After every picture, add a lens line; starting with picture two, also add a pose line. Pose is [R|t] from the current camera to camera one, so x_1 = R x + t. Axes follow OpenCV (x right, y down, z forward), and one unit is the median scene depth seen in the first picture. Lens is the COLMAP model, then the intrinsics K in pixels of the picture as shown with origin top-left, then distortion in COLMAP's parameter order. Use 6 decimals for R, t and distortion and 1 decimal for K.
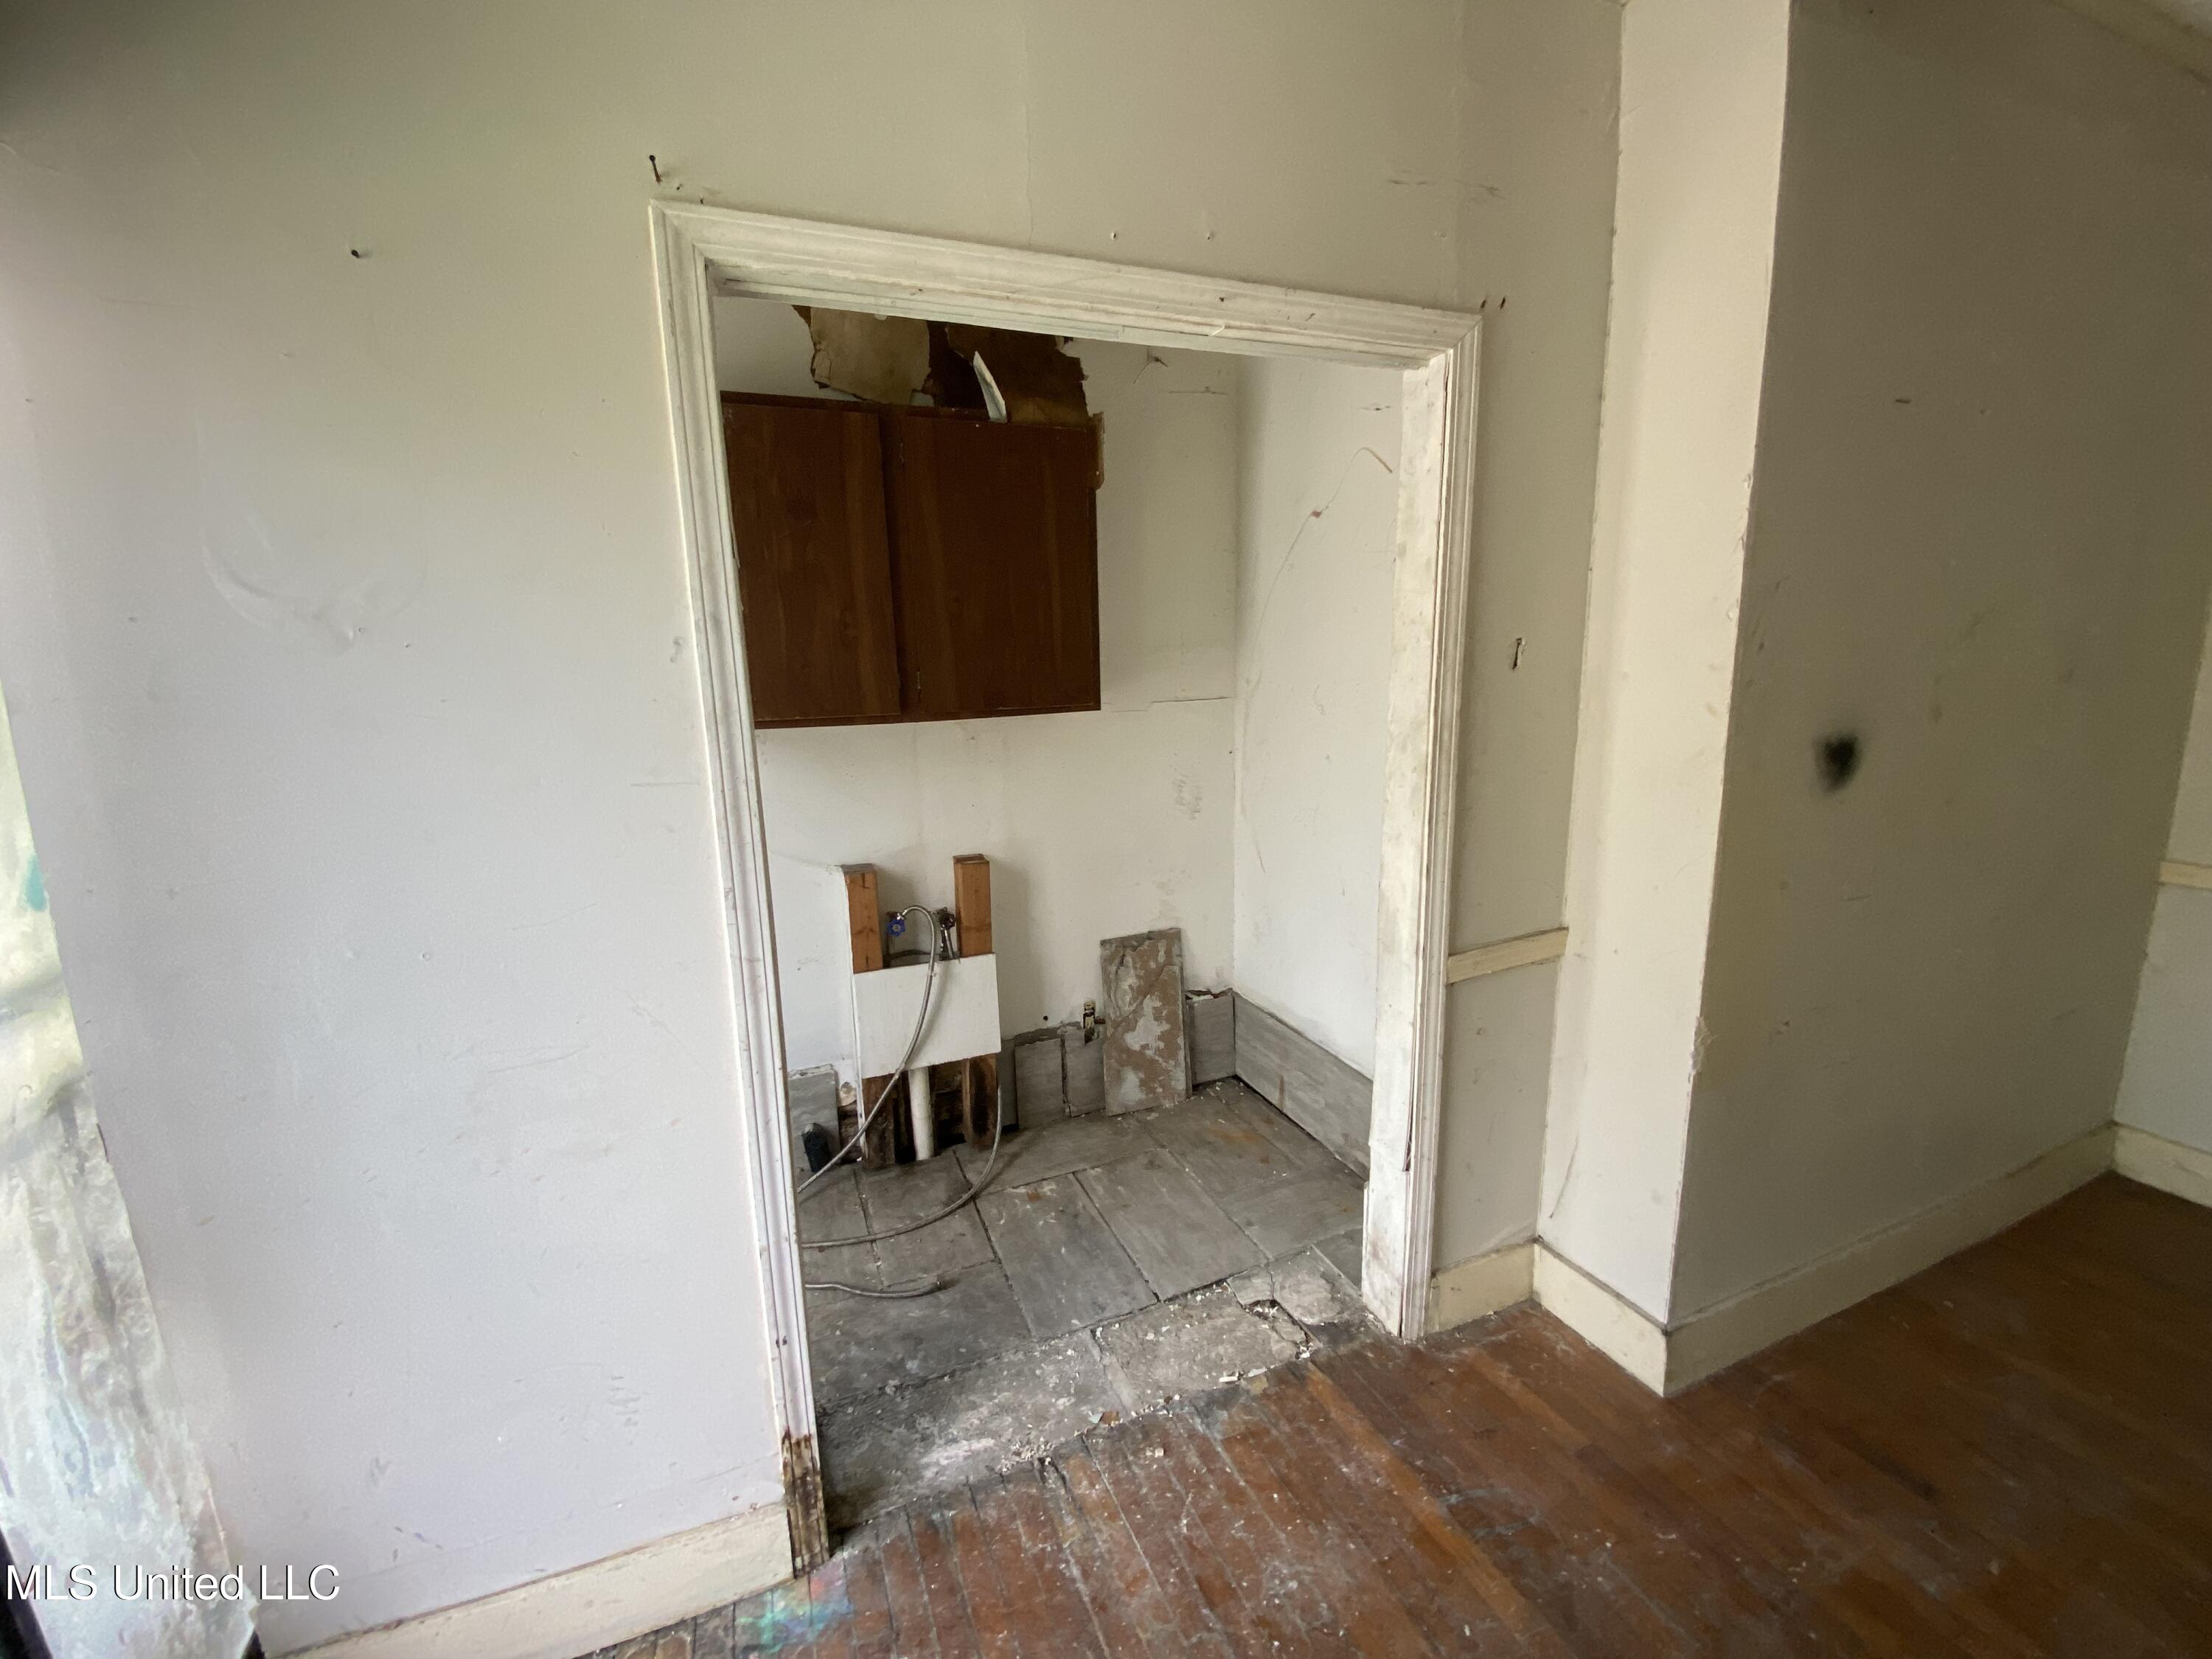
lens RADIAL K [[898.1, 0, 1101.2], [0, 898.1, 828.1], [0, 0, 1]] dist [0.000546, -0.007679]
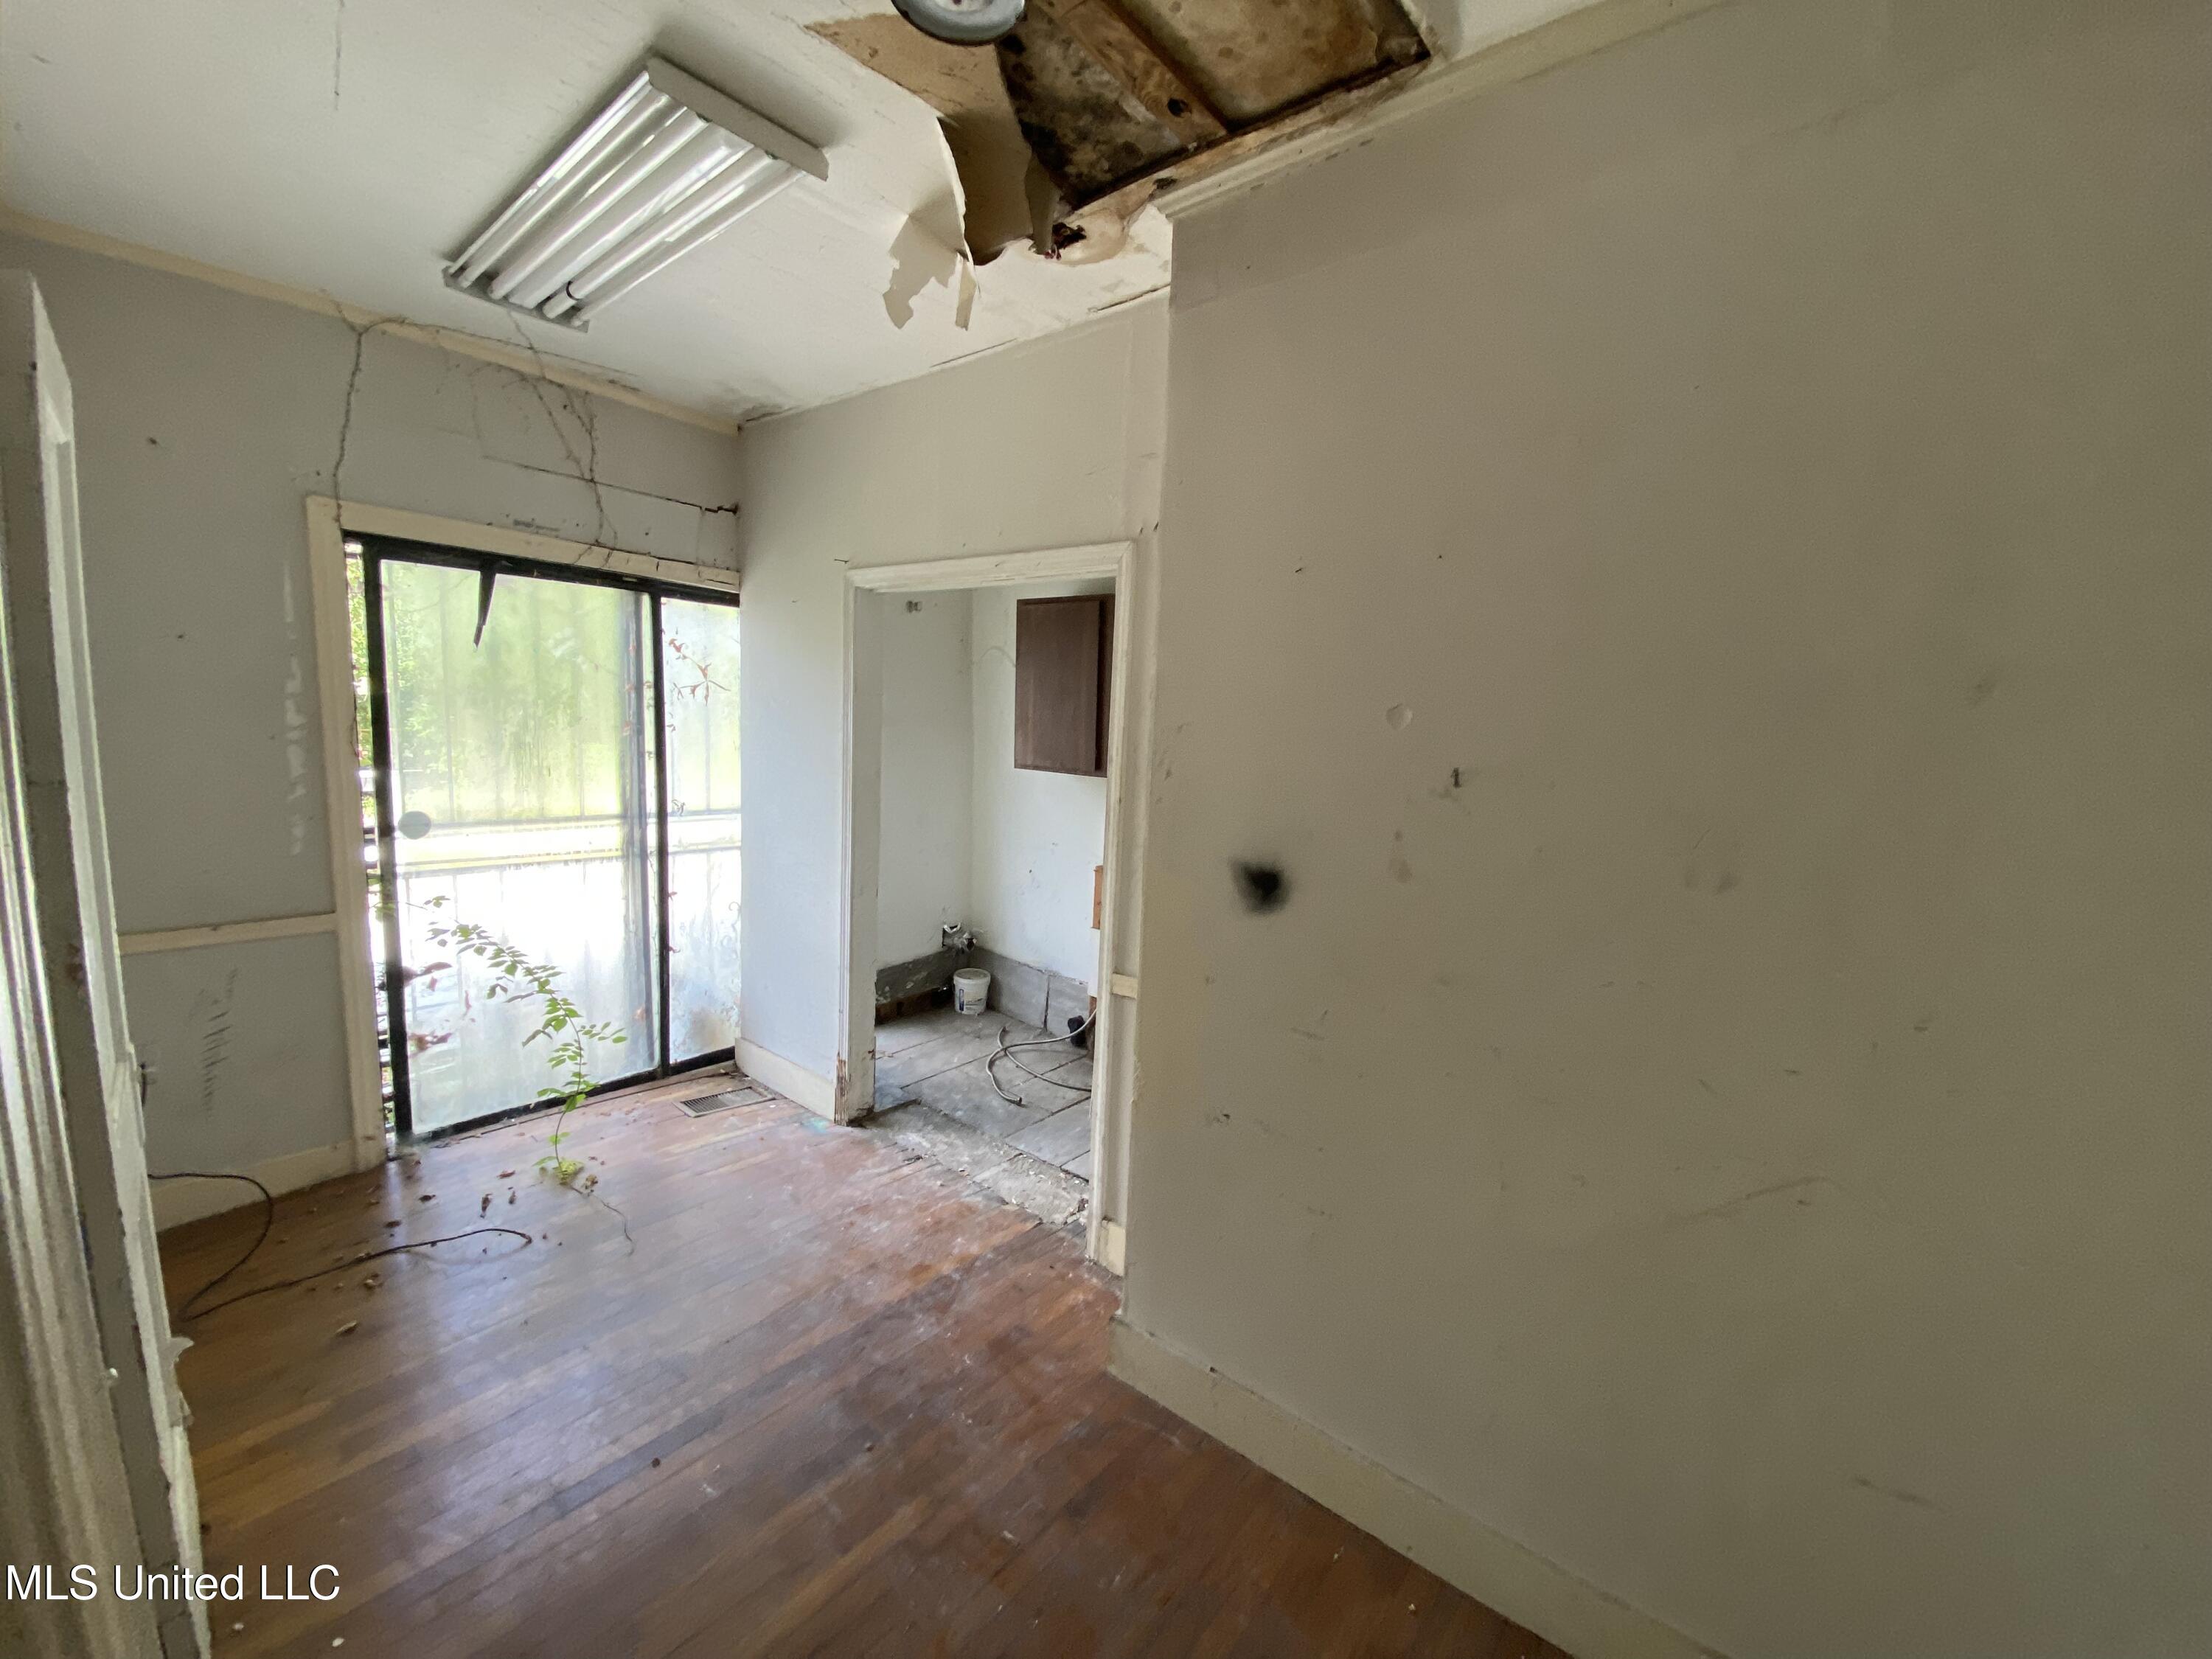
lens RADIAL K [[877.7, 0, 1105.5], [0, 877.7, 824.2], [0, 0, 1]] dist [0.002519, -0.013438]
pose [[0.482584, 0.155150, -0.861998, 1.669608], [-0.221296, 0.973852, 0.051392, -0.165750], [0.847432, 0.165956, 0.504299, 0.291611]]
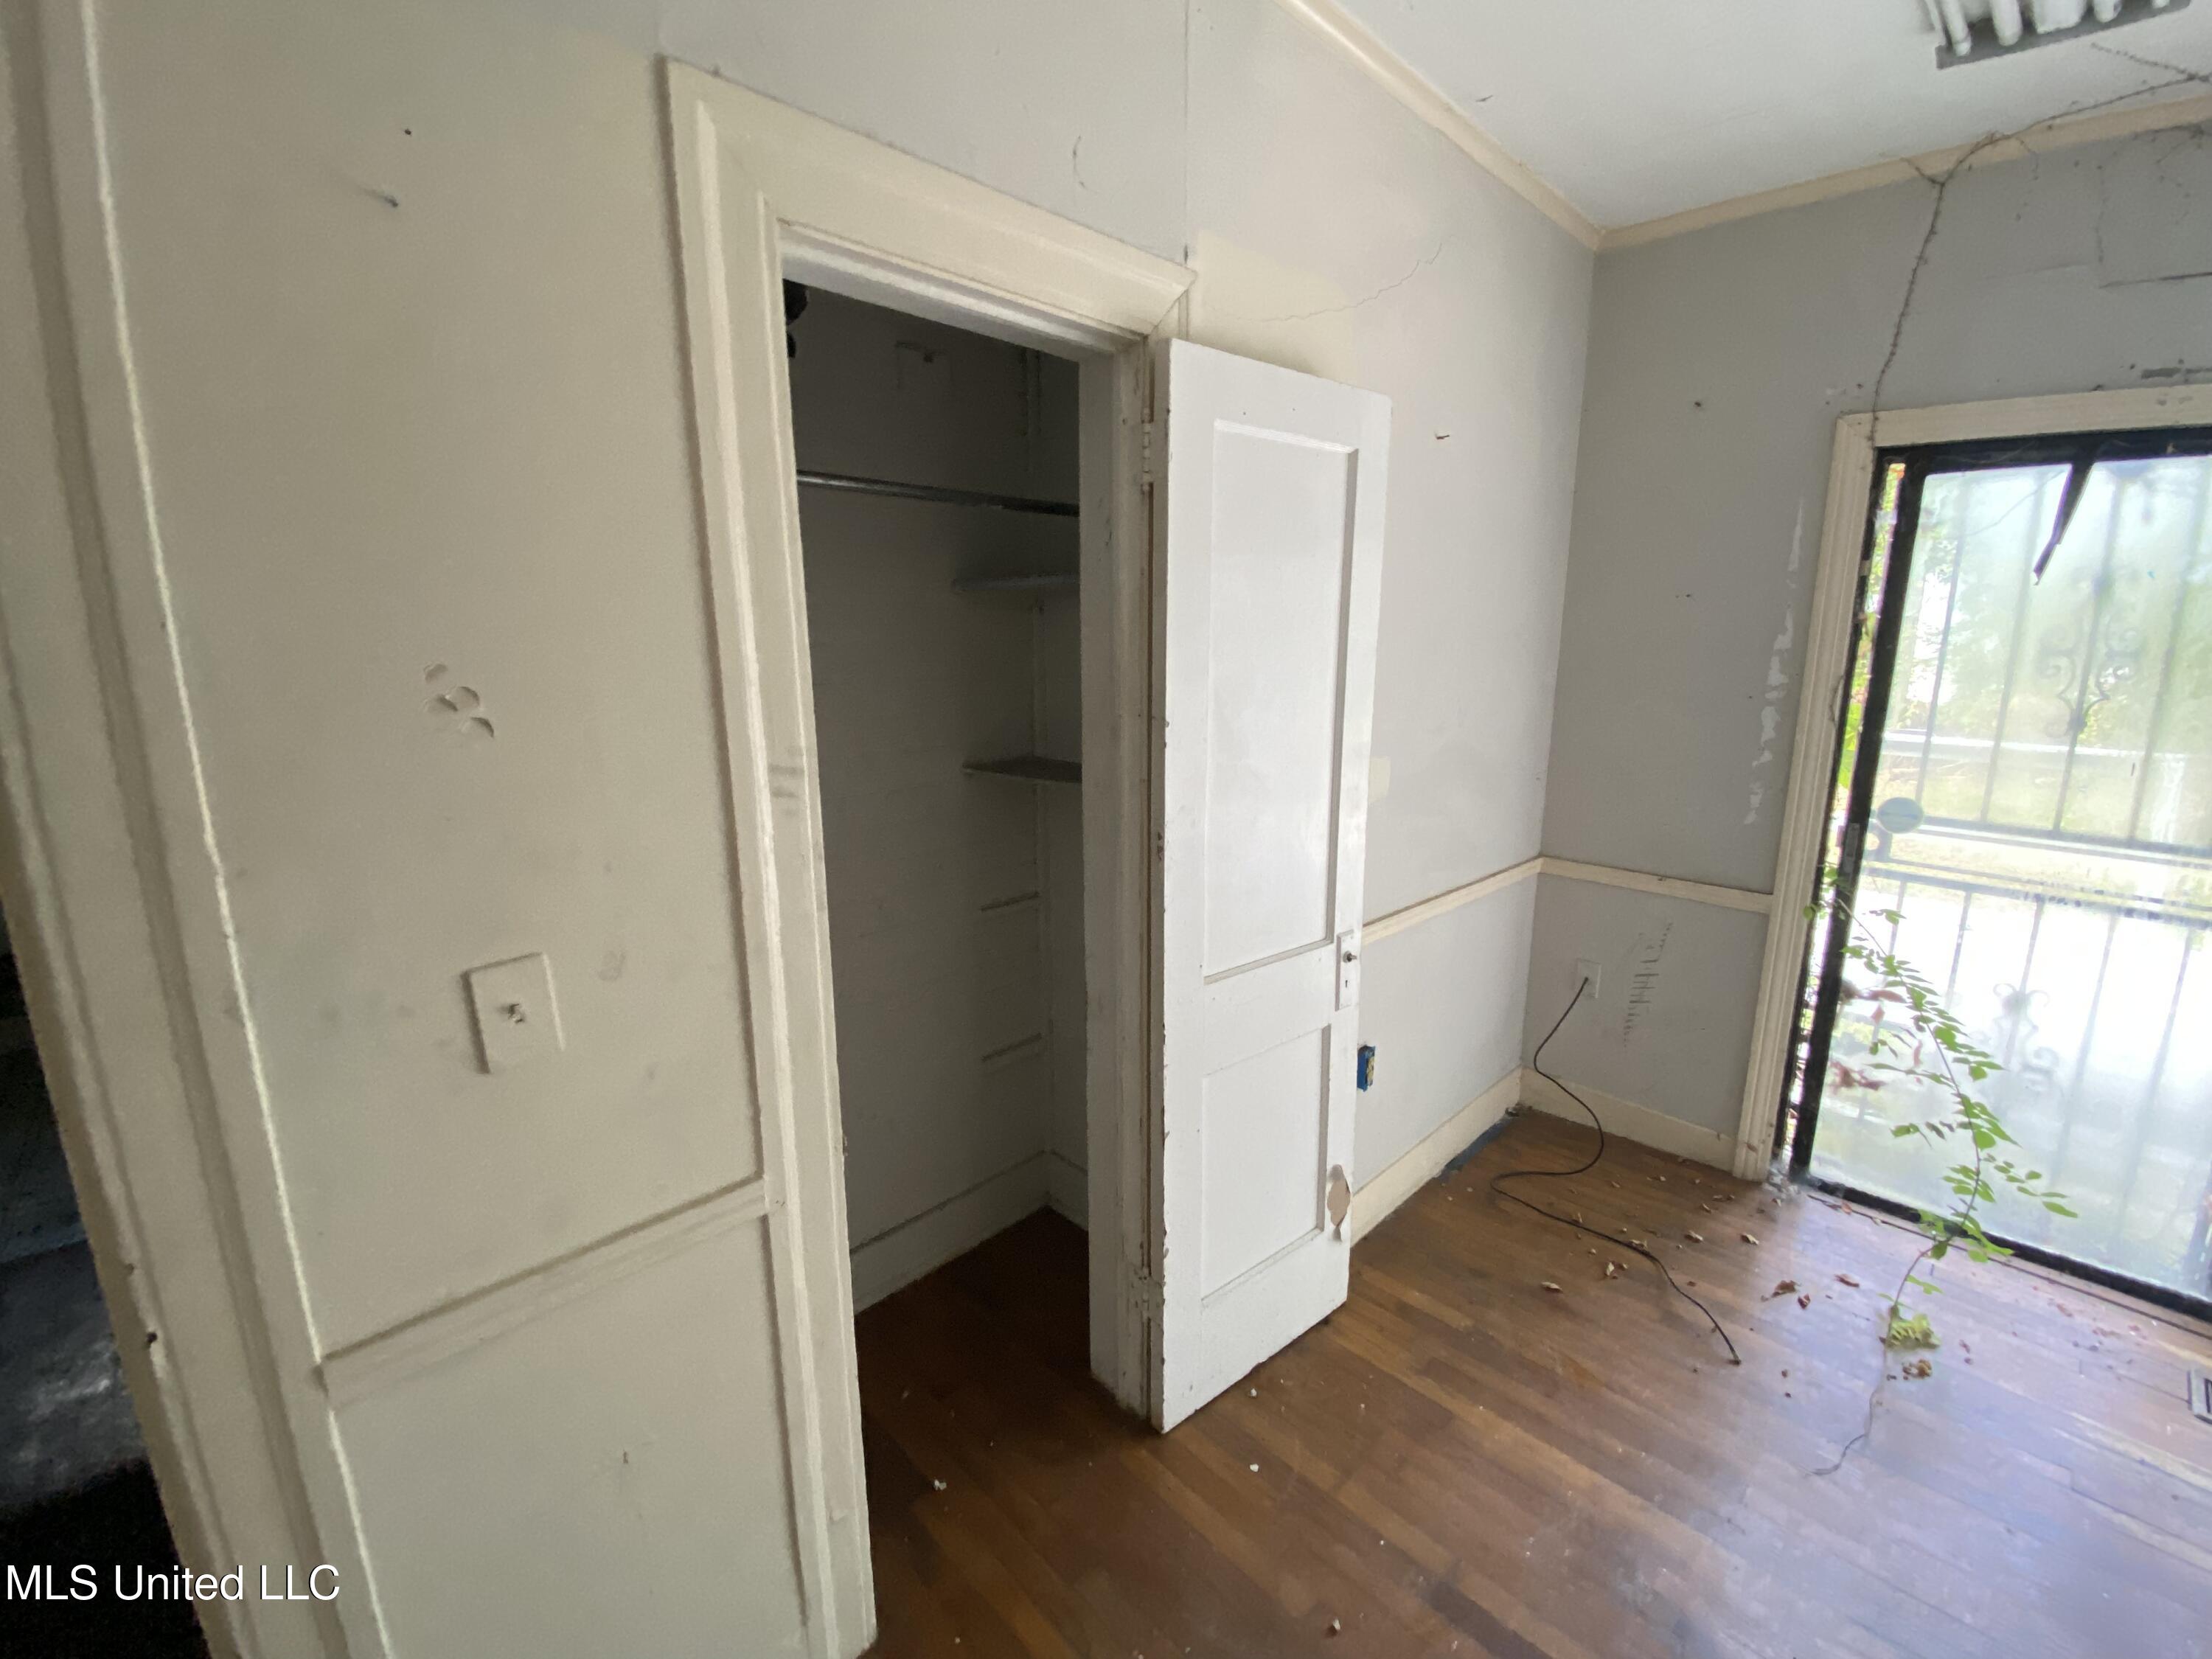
lens RADIAL K [[915.9, 0, 1101.4], [0, 915.9, 822.3], [0, 0, 1]] dist [-0.000400, -0.011466]
pose [[-0.925991, 0.105660, -0.362458, 1.174021], [-0.043810, 0.923484, 0.381127, -0.251102], [0.374994, 0.368799, -0.850509, 0.764289]]
